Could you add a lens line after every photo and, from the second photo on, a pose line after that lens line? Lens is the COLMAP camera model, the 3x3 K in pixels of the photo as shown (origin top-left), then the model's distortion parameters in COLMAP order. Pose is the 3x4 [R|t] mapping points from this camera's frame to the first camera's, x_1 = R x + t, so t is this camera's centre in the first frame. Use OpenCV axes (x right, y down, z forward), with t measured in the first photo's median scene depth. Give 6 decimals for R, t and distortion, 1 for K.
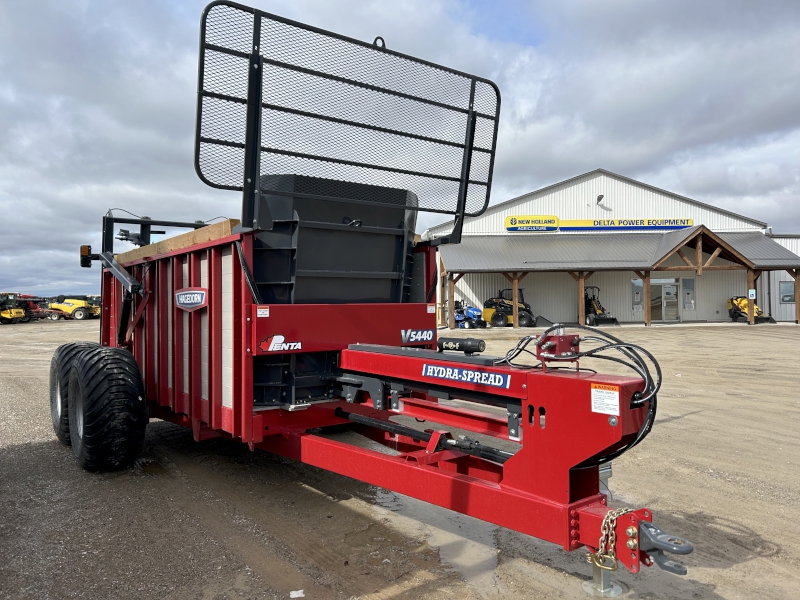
lens RADIAL K [[595.1, 0, 400.0], [0, 595.1, 300.0], [0, 0, 1]] dist [0.000627, 0.001189]
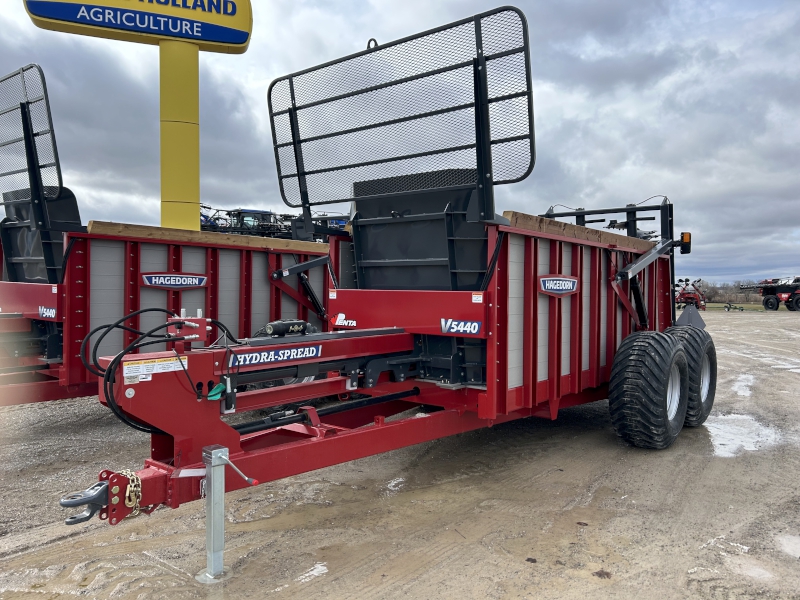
lens RADIAL K [[595.1, 0, 400.0], [0, 595.1, 300.0], [0, 0, 1]] dist [0.000627, 0.001189]
pose [[0.251668, 0.034640, -0.967193, 0.889947], [-0.009932, 0.999399, 0.033209, -0.010455], [0.967763, 0.001249, 0.251861, 0.680649]]
